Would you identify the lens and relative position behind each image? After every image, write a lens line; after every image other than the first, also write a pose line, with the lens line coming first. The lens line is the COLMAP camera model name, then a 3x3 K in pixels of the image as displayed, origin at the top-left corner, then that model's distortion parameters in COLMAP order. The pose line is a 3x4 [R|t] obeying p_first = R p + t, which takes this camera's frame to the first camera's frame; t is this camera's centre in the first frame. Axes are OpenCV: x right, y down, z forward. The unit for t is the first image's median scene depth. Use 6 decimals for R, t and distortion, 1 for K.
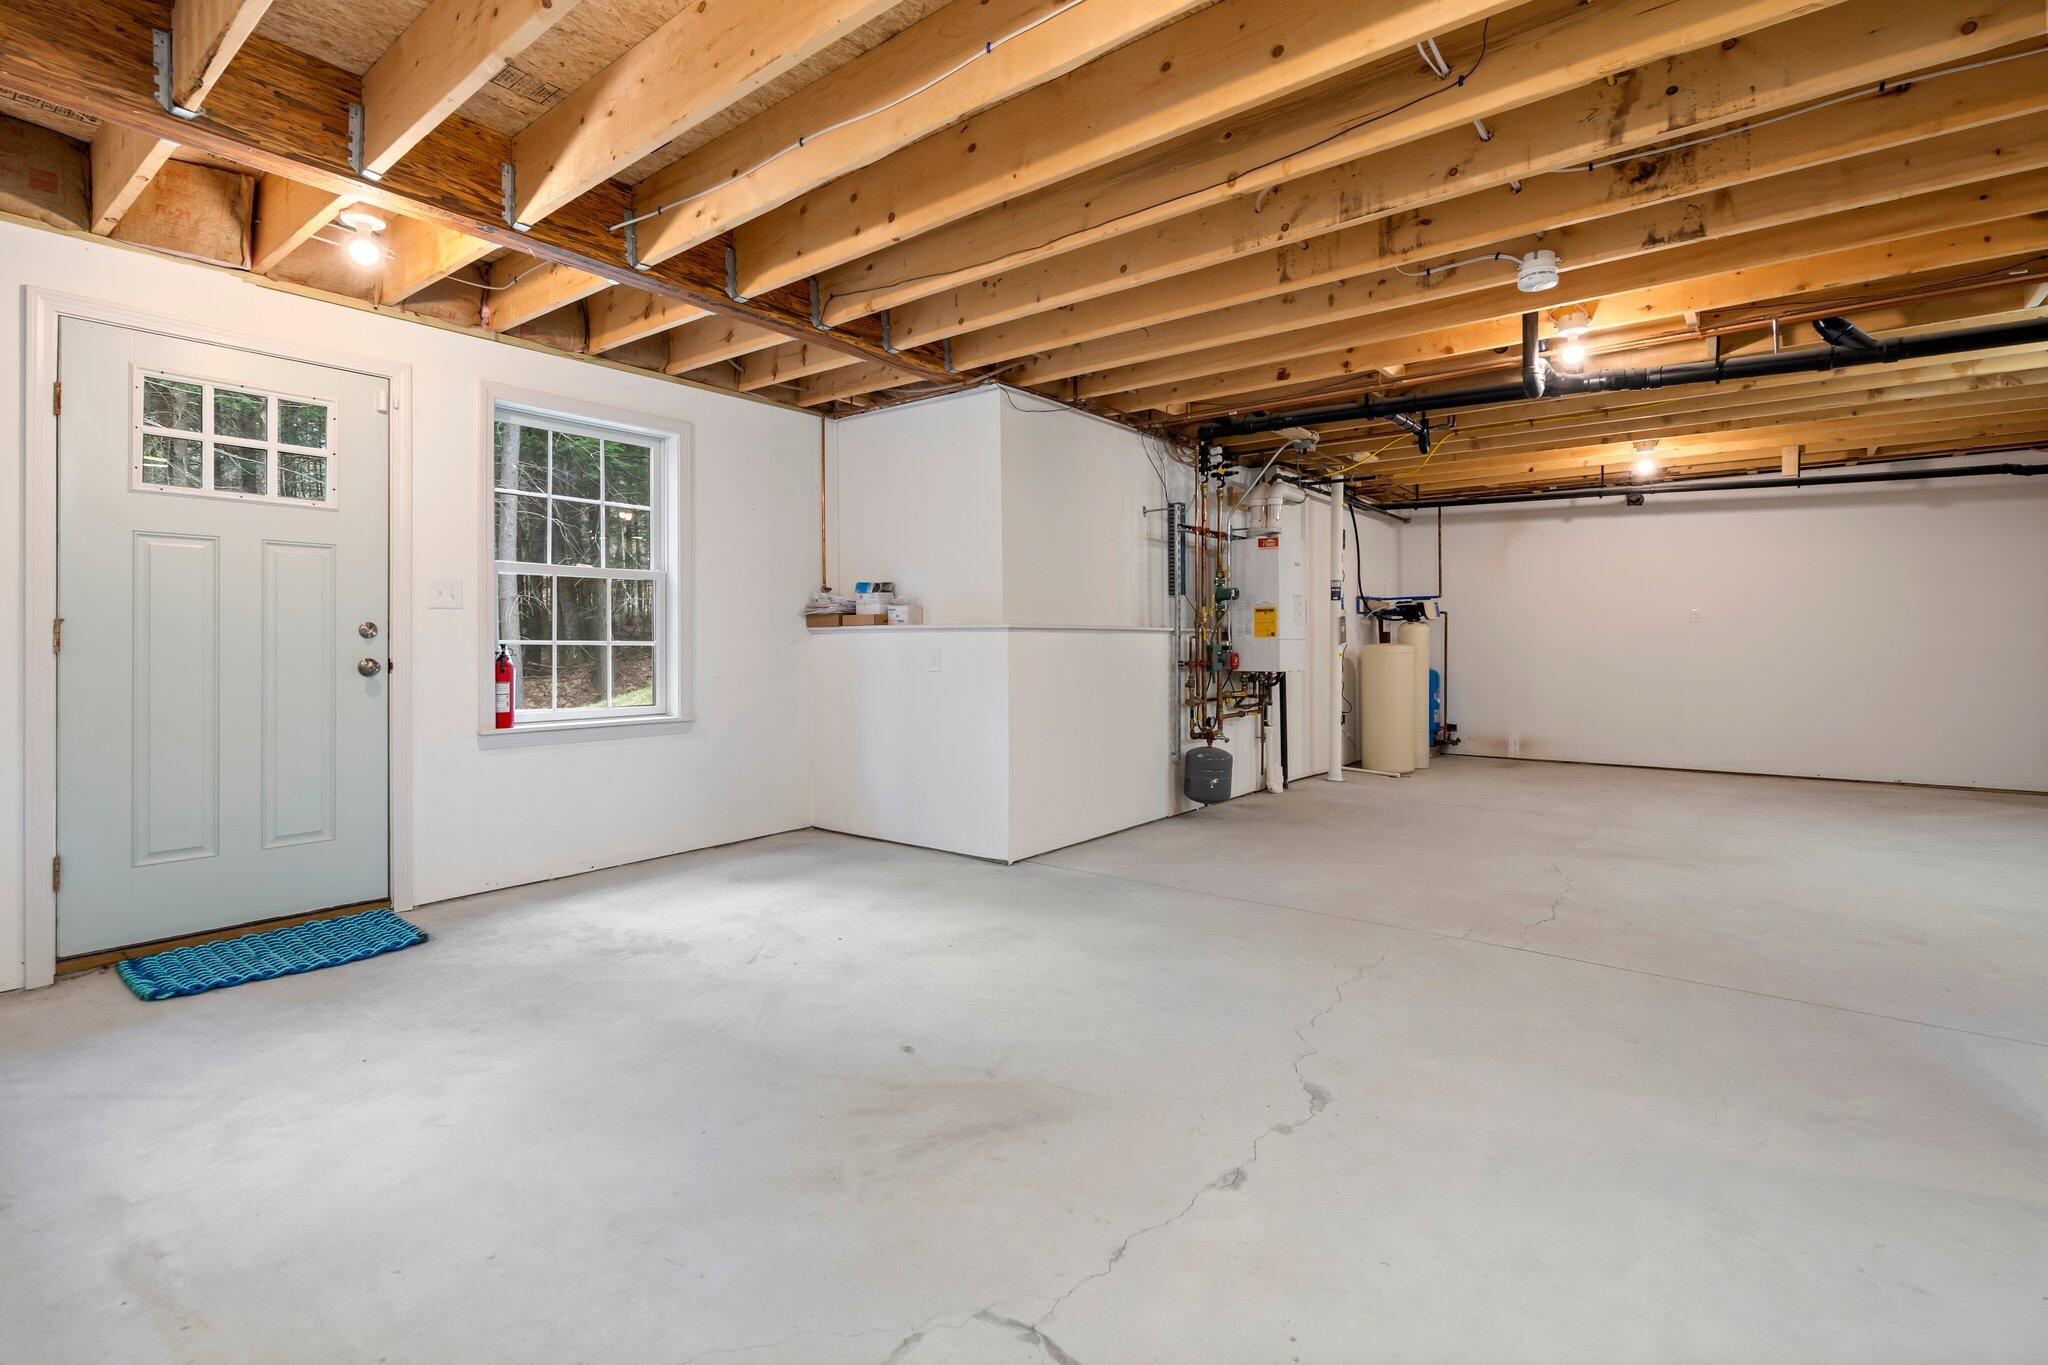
lens RADIAL K [[938.9, 0, 1022.5], [0, 938.9, 653.5], [0, 0, 1]] dist [-0.008243, 0.003346]
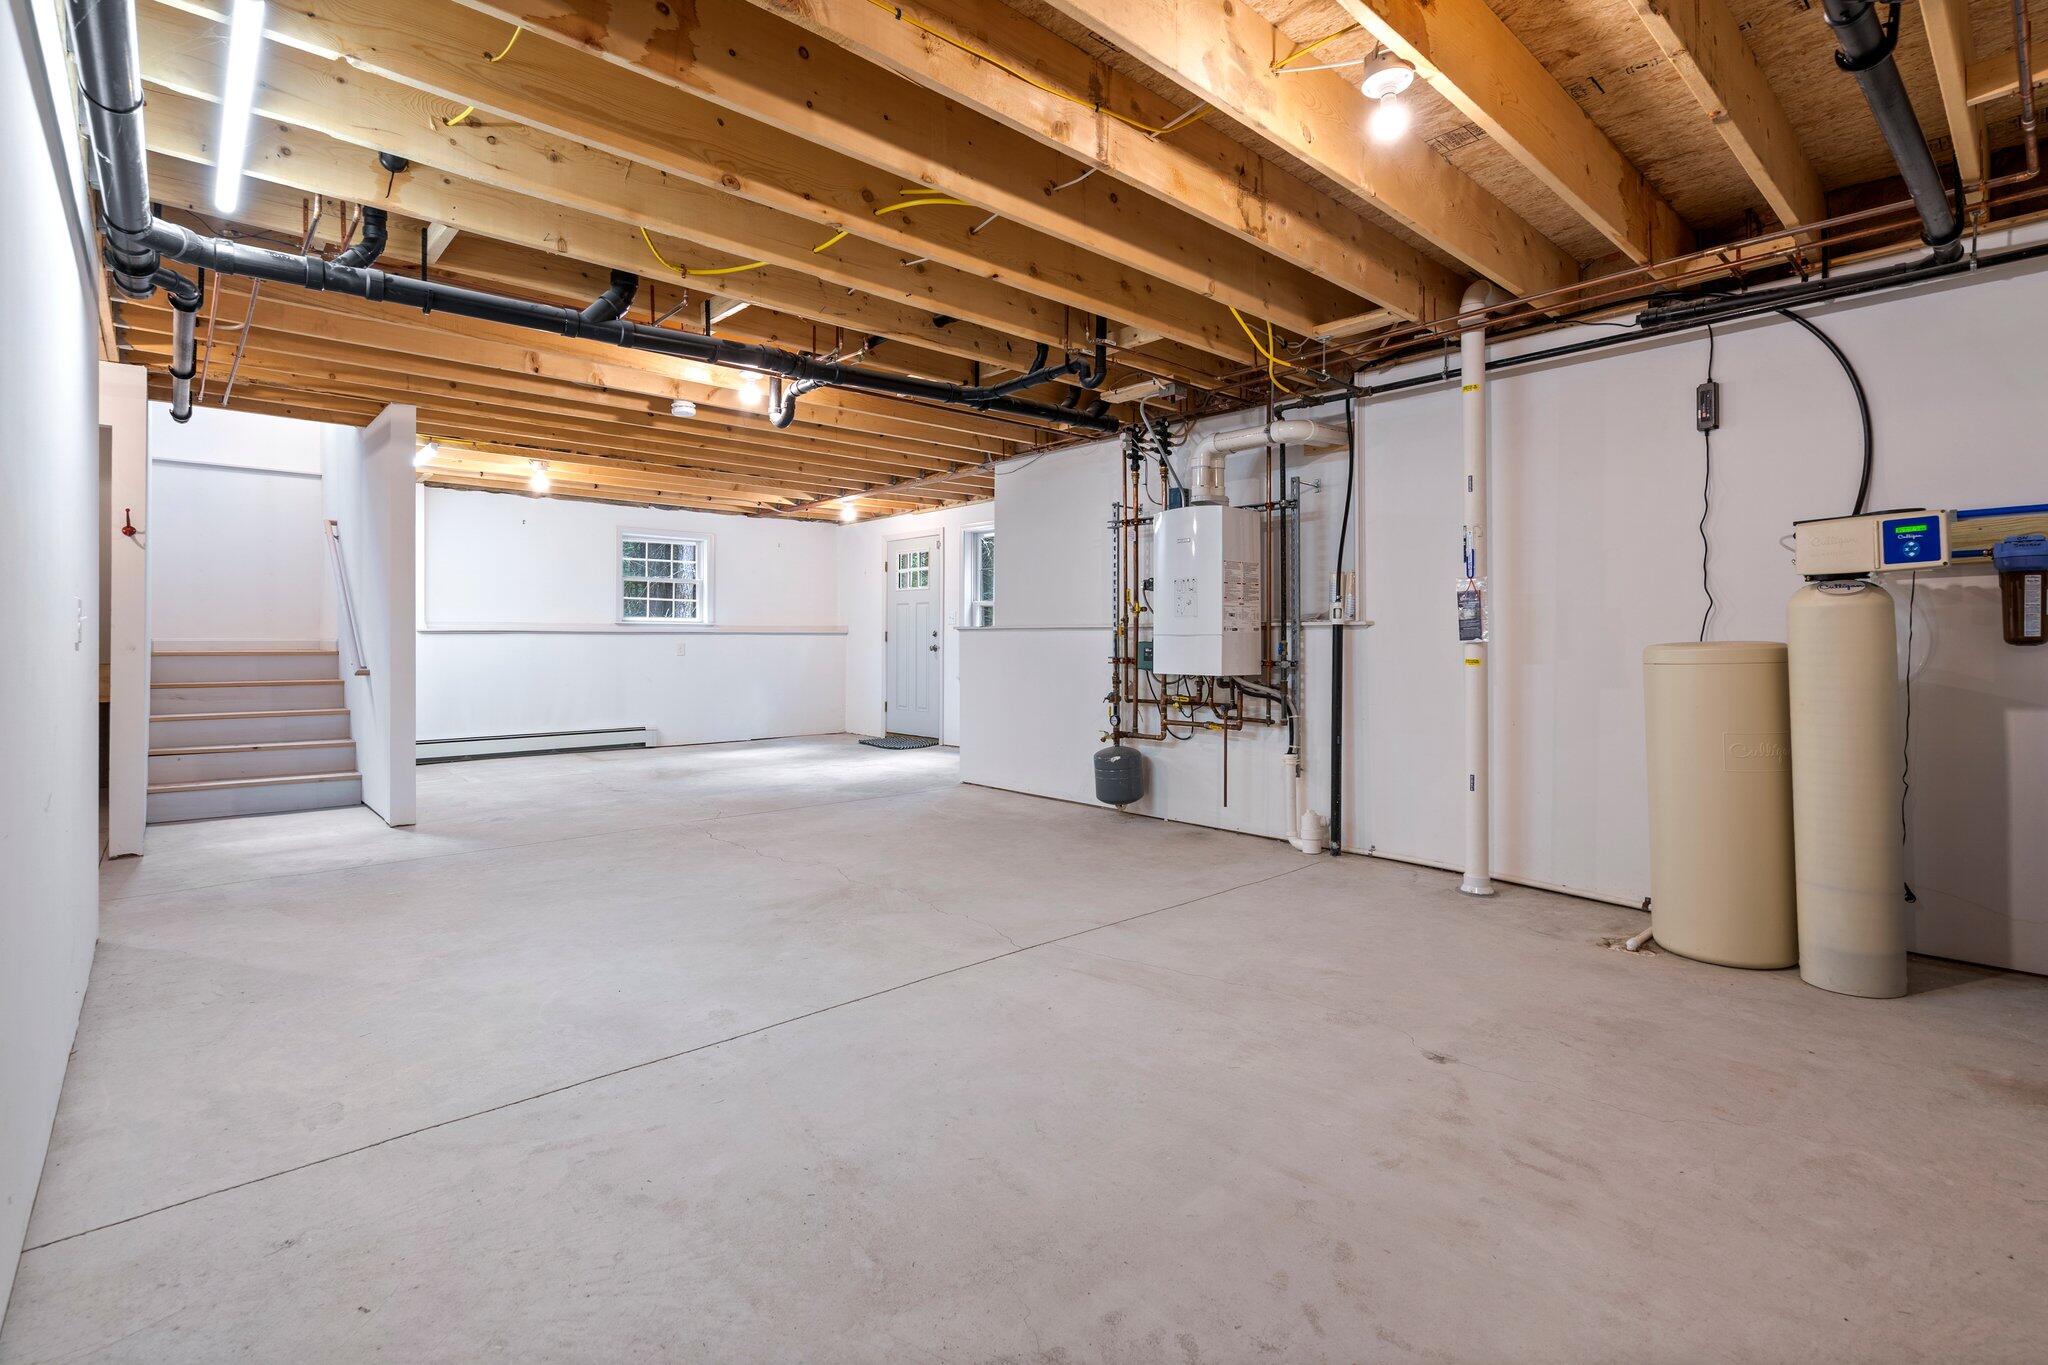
lens RADIAL K [[938.9, 0, 979.2], [0, 938.9, 630.5], [0, 0, 1]] dist [-0.008243, 0.003346]
pose [[-0.194357, -0.007862, -0.980899, 1.918148], [-0.009651, 0.999935, -0.006102, -0.020339], [0.980883, 0.008281, -0.194421, 1.707758]]
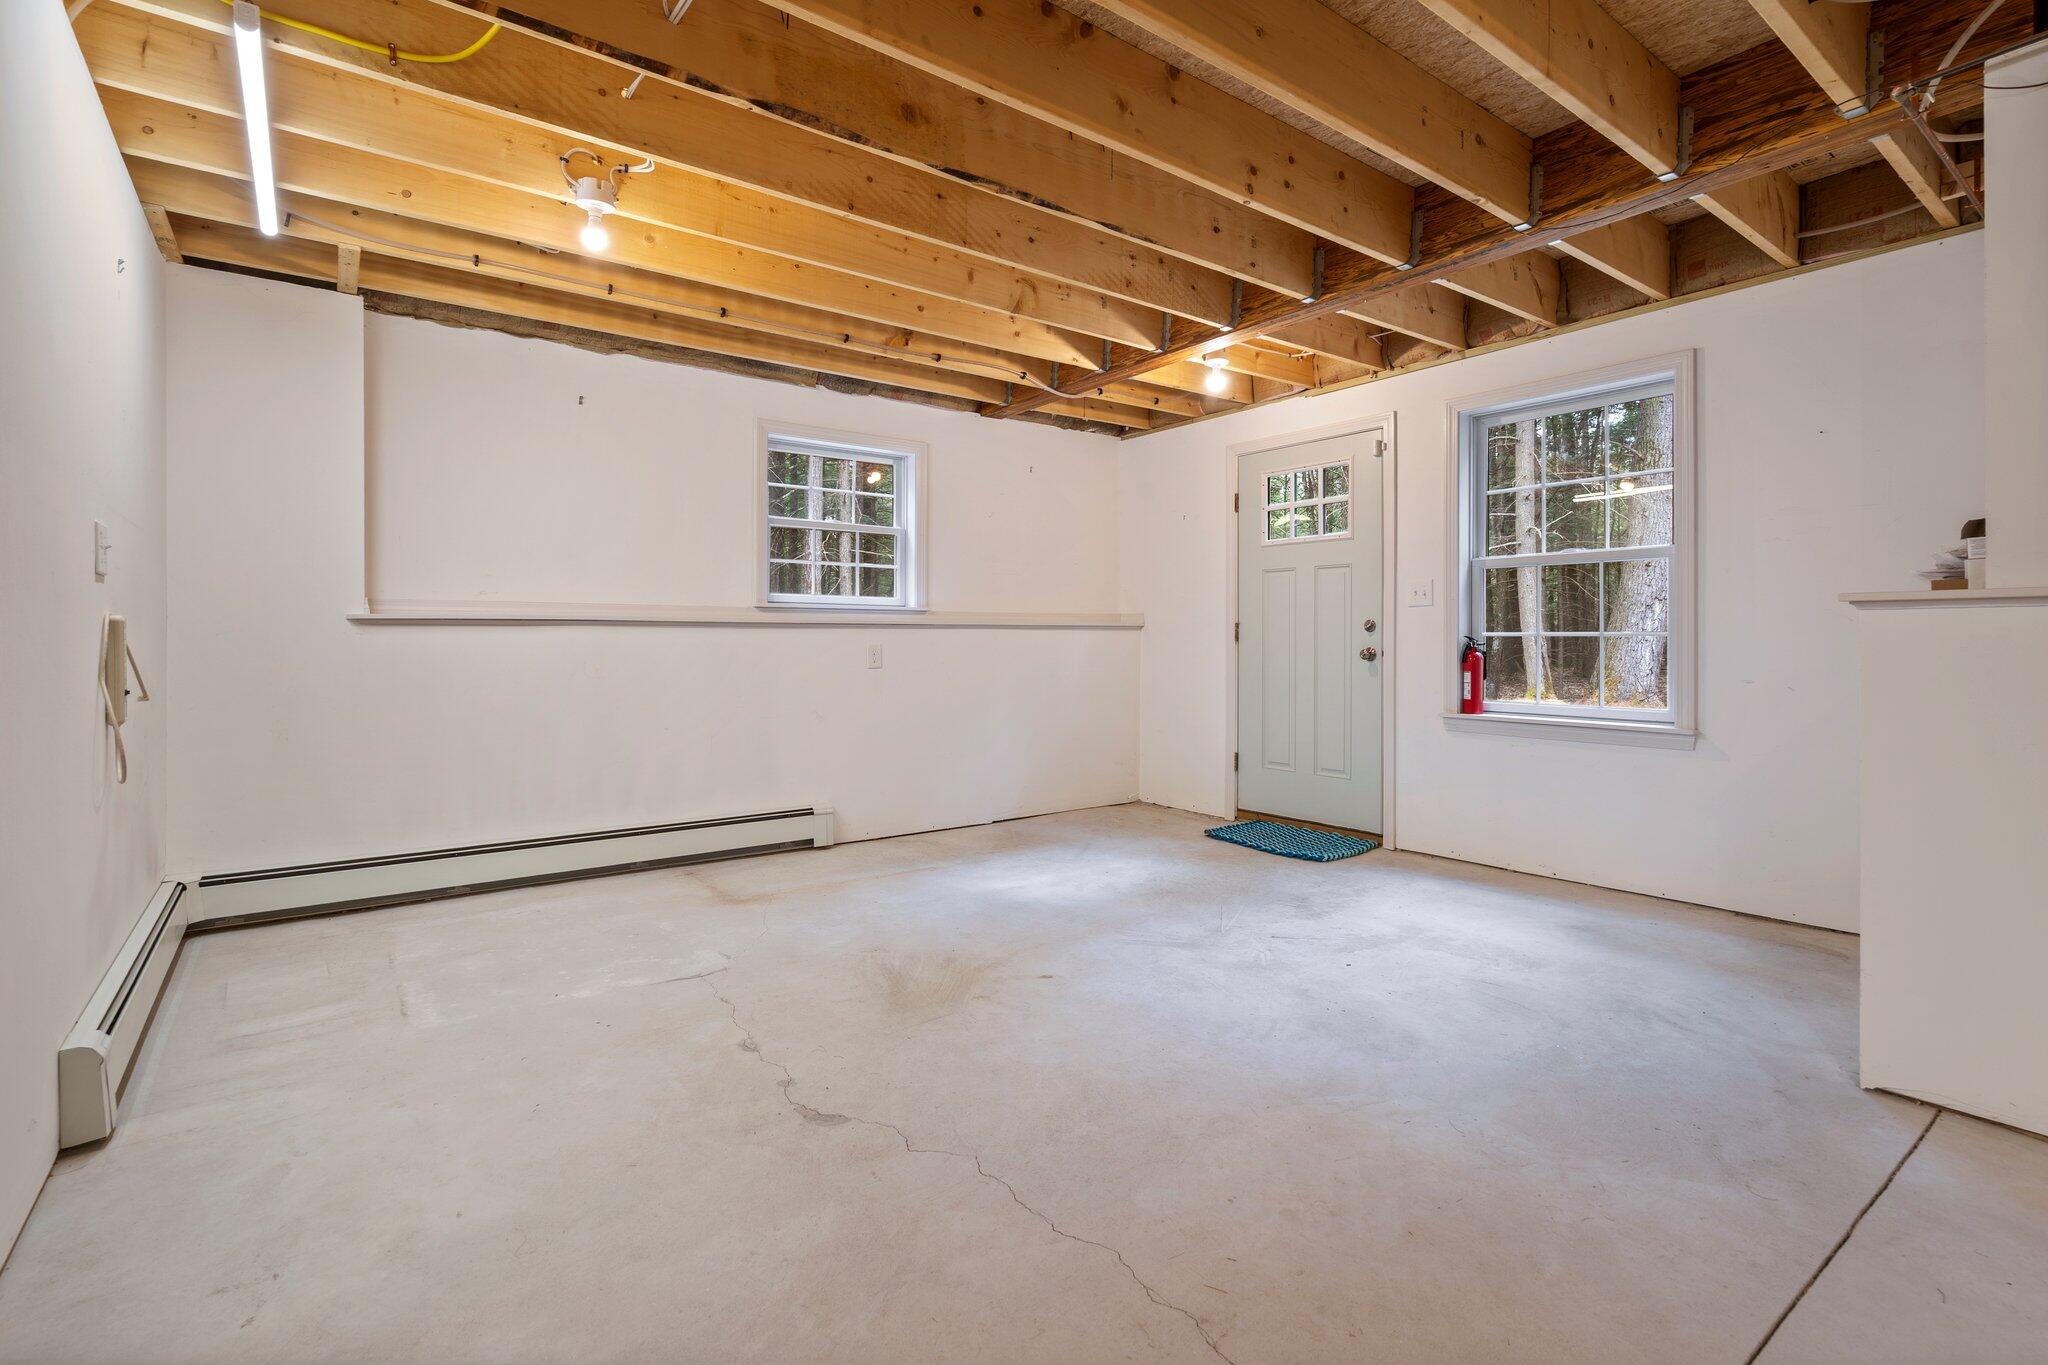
lens RADIAL K [[938.9, 0, 995.9], [0, 938.9, 639.3], [0, 0, 1]] dist [-0.008243, 0.003346]
pose [[-0.278051, 0.000688, -0.960566, 0.740730], [-0.007465, 0.999968, 0.002877, -0.005602], [0.960537, 0.007970, -0.278037, 0.905726]]
